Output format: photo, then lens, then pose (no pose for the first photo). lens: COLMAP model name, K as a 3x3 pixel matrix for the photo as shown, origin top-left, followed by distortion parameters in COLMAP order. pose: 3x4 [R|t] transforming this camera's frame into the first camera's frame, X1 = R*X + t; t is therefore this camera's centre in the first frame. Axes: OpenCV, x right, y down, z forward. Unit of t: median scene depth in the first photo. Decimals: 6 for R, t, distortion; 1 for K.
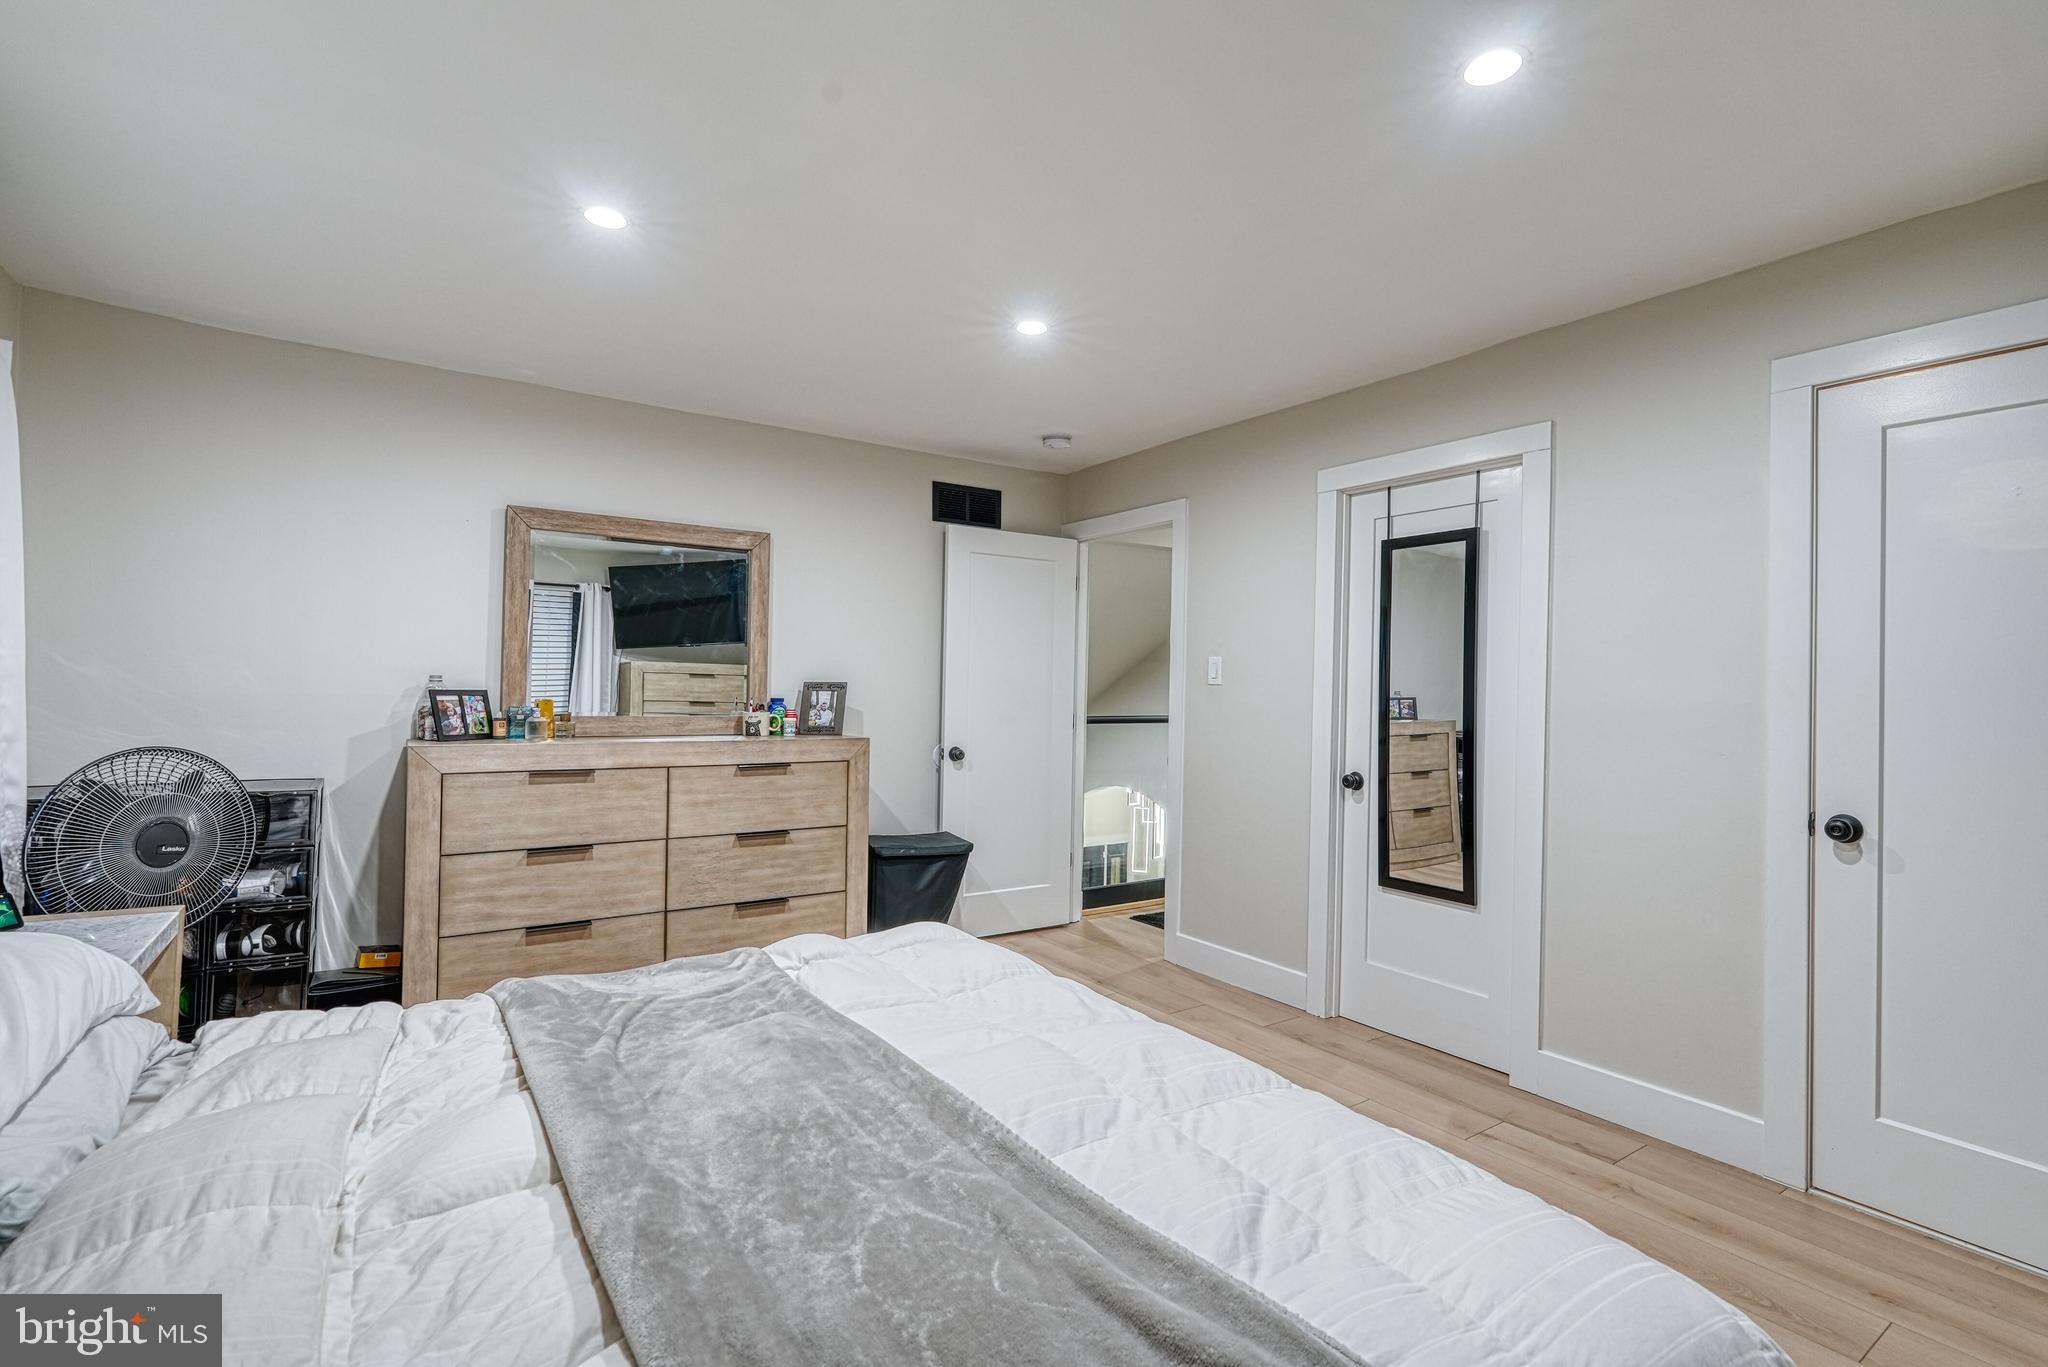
lens RADIAL K [[936.5, 0, 1028.3], [0, 936.5, 678.6], [0, 0, 1]] dist [-0.004301, 0.003440]
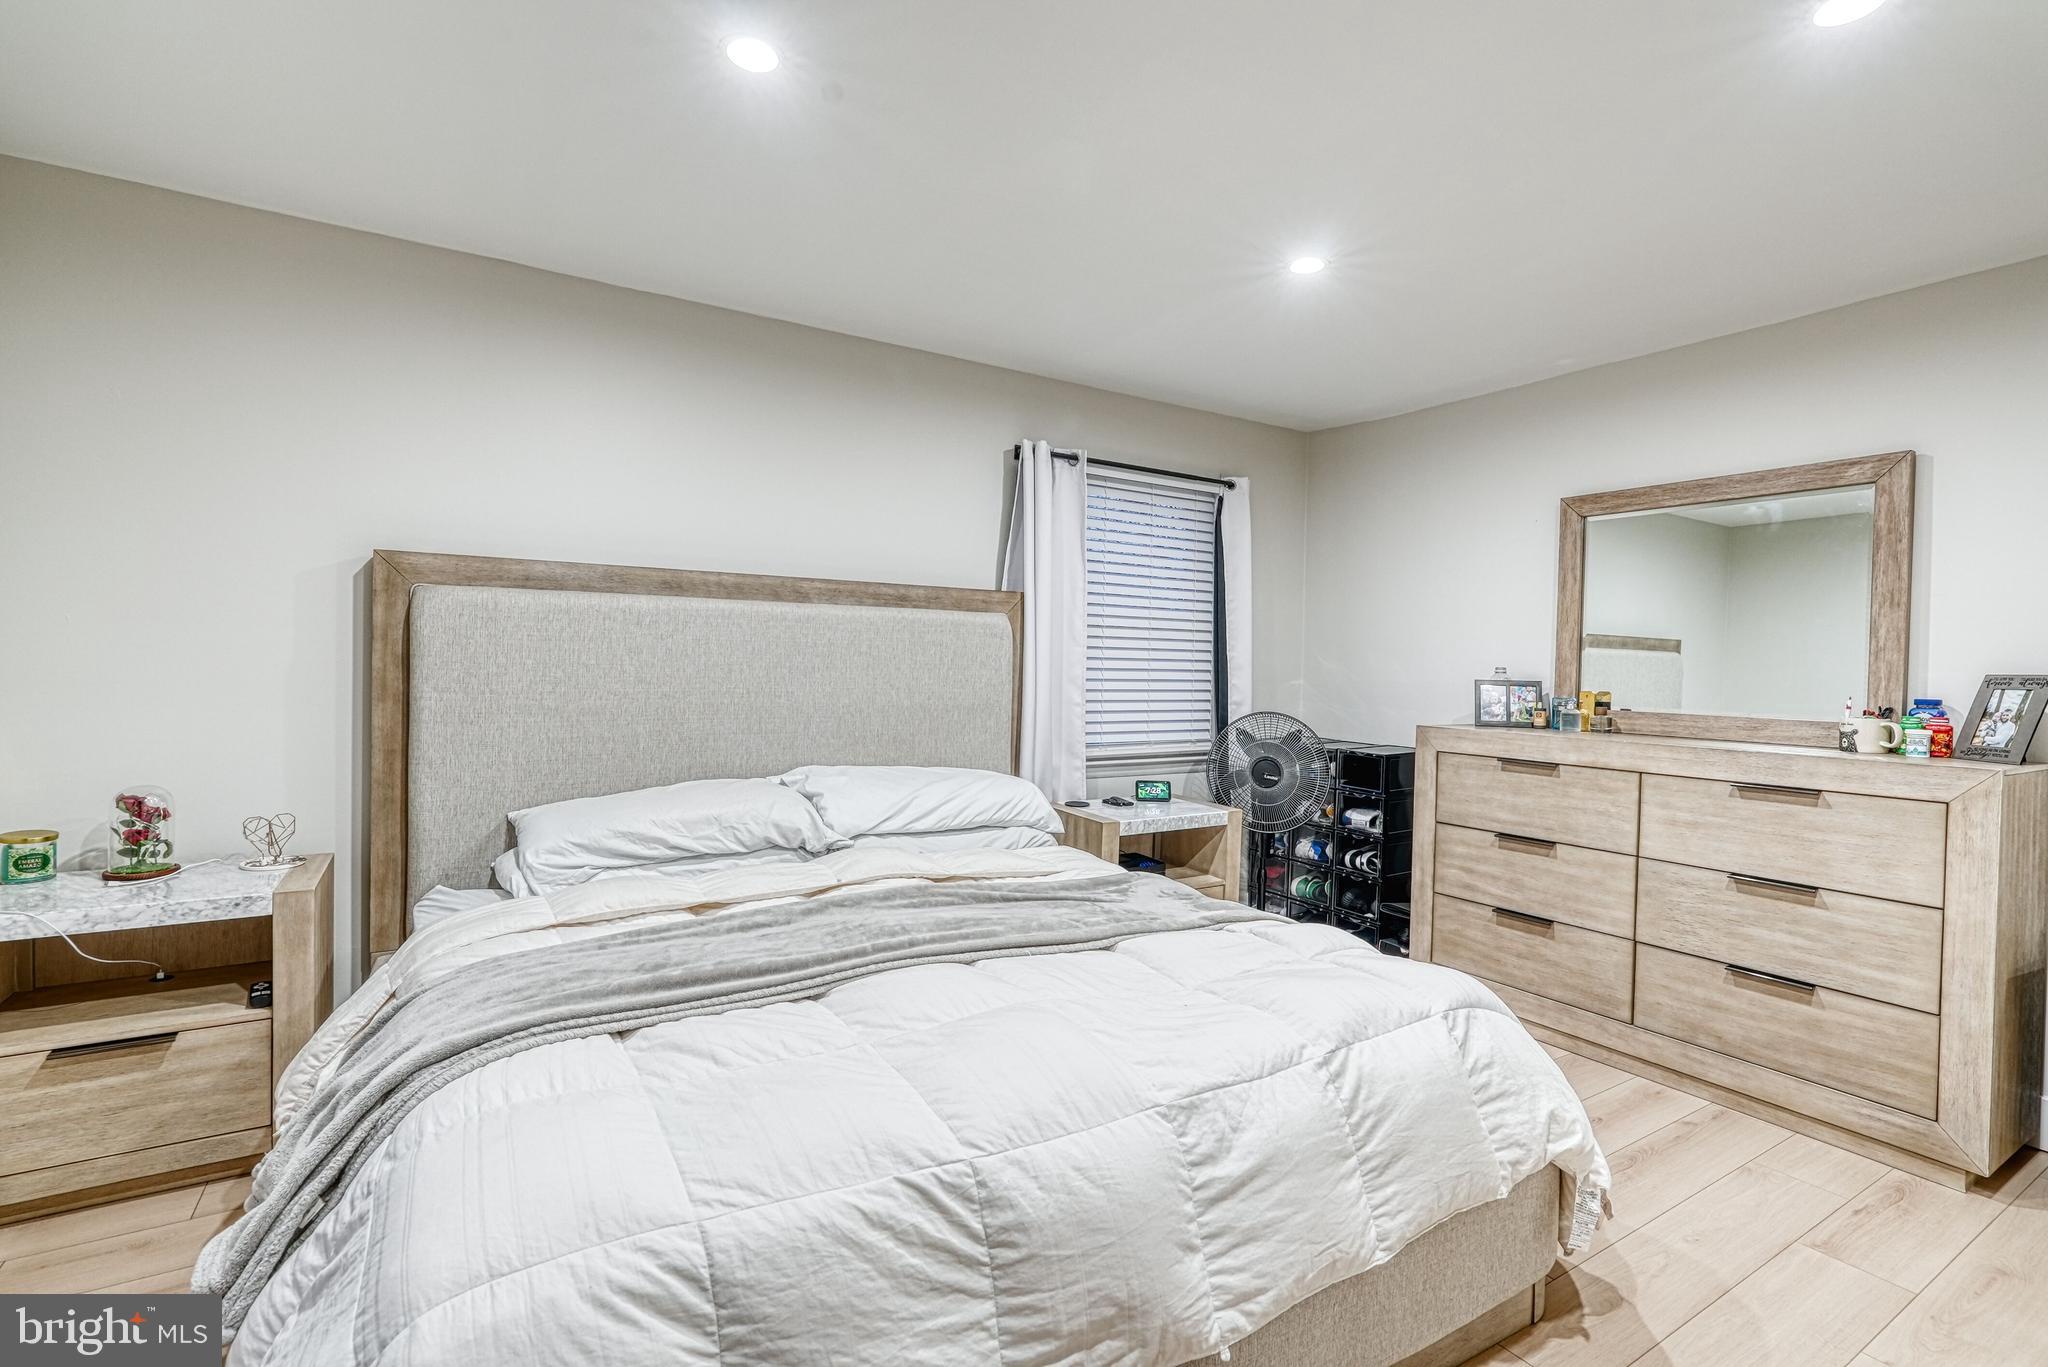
lens RADIAL K [[936.5, 0, 1024.3], [0, 936.5, 677.7], [0, 0, 1]] dist [-0.004301, 0.003440]
pose [[-0.047233, -0.000704, -0.998884, 0.498025], [-0.009865, 0.999951, -0.000238, 0.014389], [0.998835, 0.009843, -0.047237, 0.487978]]
